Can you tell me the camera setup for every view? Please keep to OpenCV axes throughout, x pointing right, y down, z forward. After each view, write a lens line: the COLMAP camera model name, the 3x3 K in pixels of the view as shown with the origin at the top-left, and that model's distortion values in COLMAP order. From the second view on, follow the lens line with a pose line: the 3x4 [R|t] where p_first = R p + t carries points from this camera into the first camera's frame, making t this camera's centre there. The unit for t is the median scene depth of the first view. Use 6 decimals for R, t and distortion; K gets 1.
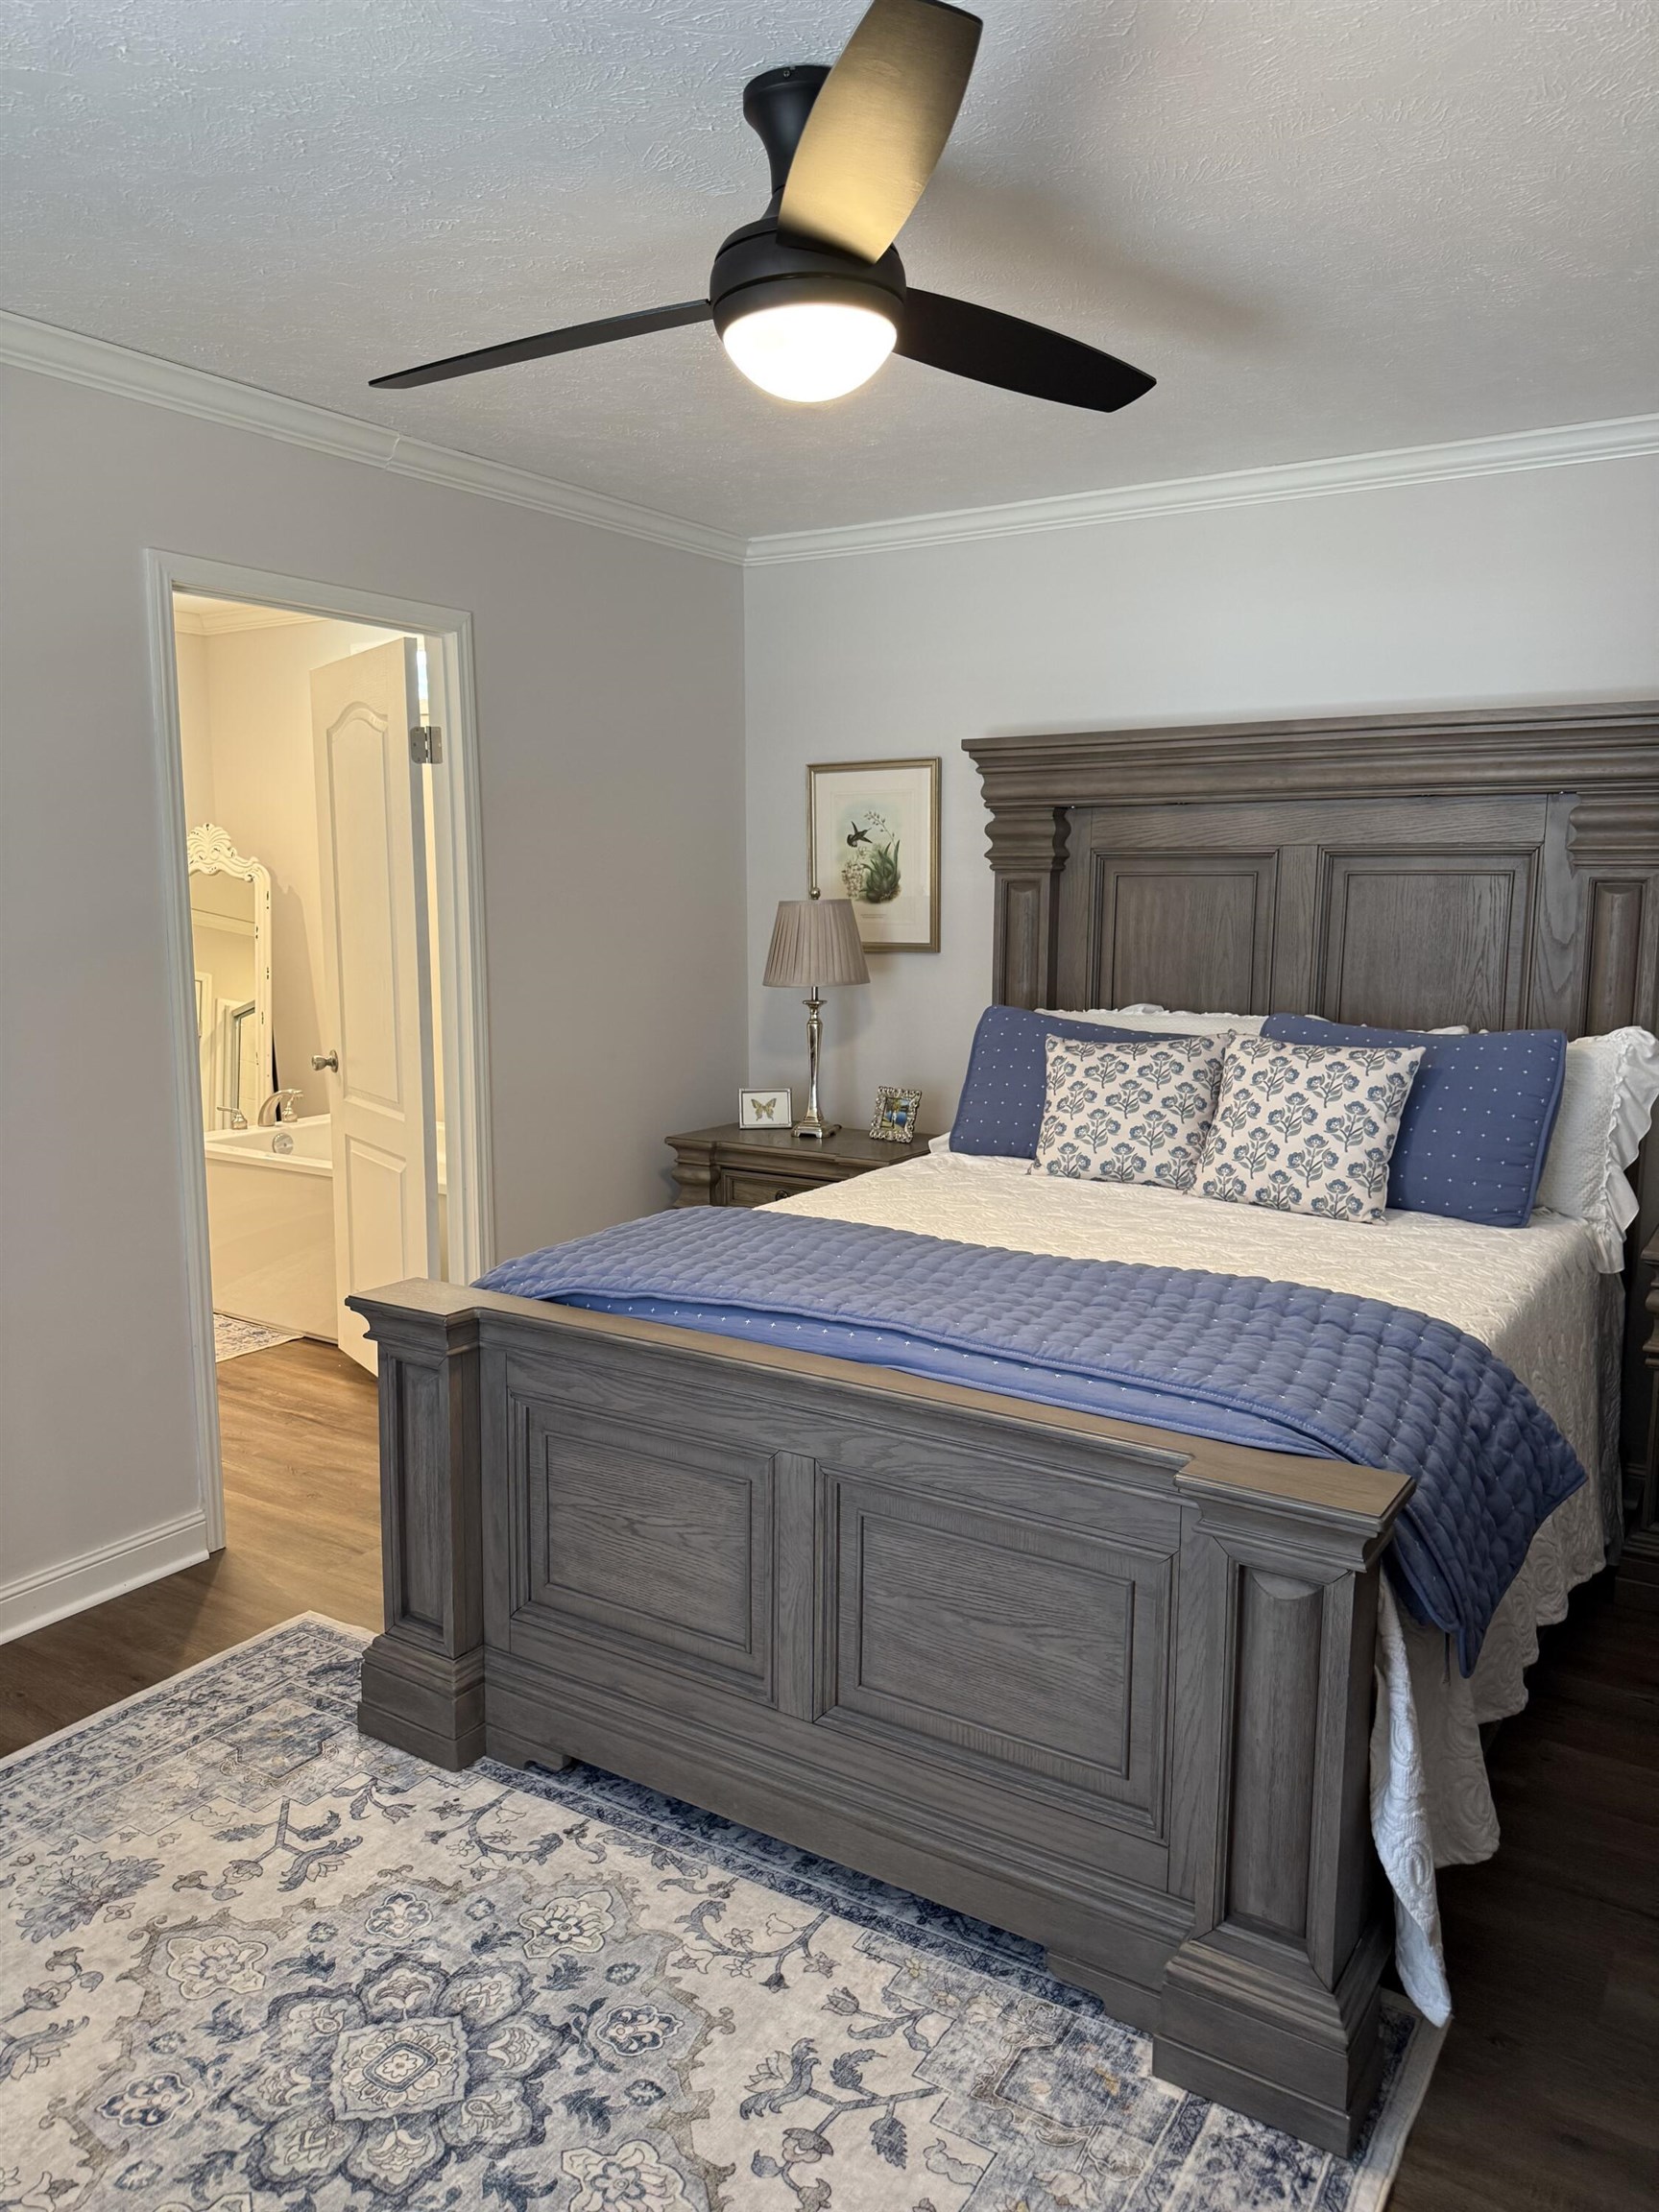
lens RADIAL K [[1551.3, 0, 831.6], [0, 1551.3, 1107.9], [0, 0, 1]] dist [0.157083, -0.300342]
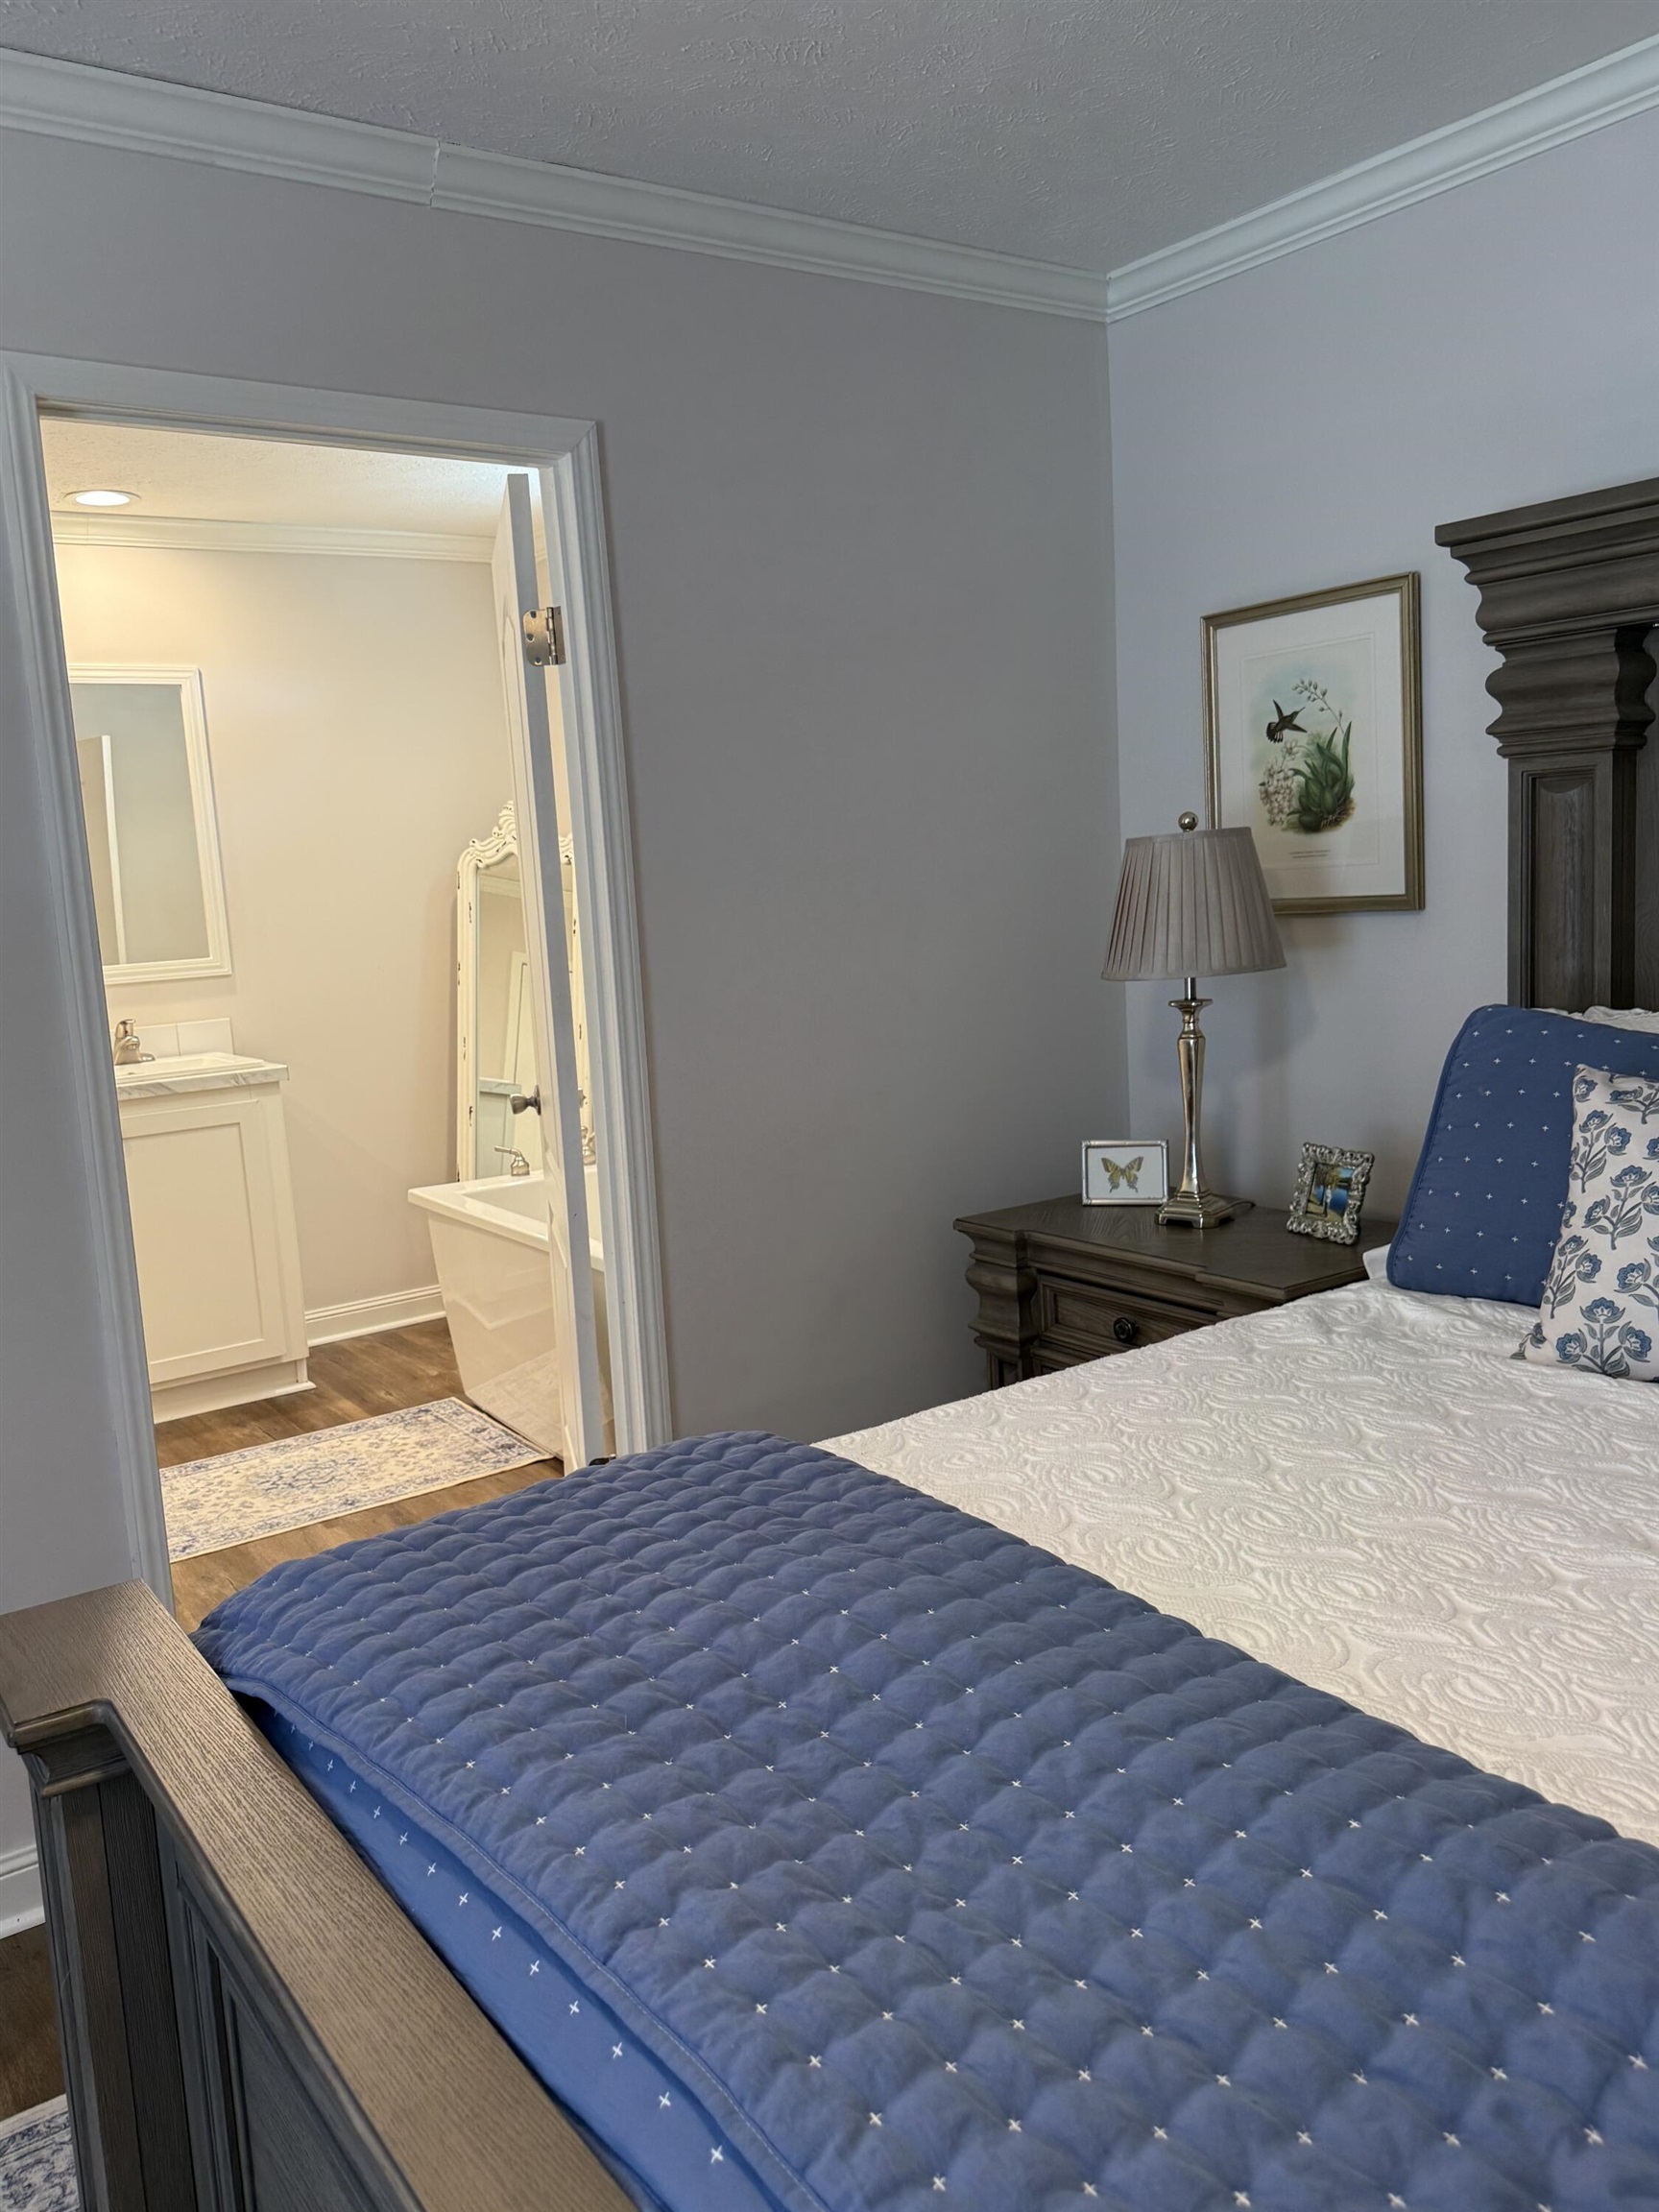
lens RADIAL K [[1659.8, 0, 821.4], [0, 1659.8, 1092.0], [0, 0, 1]] dist [0.157928, -0.325917]
pose [[0.926237, -0.004404, -0.376916, 0.116396], [0.004874, 0.999988, 0.000293, -0.039420], [0.376910, -0.002108, 0.926247, 0.395888]]
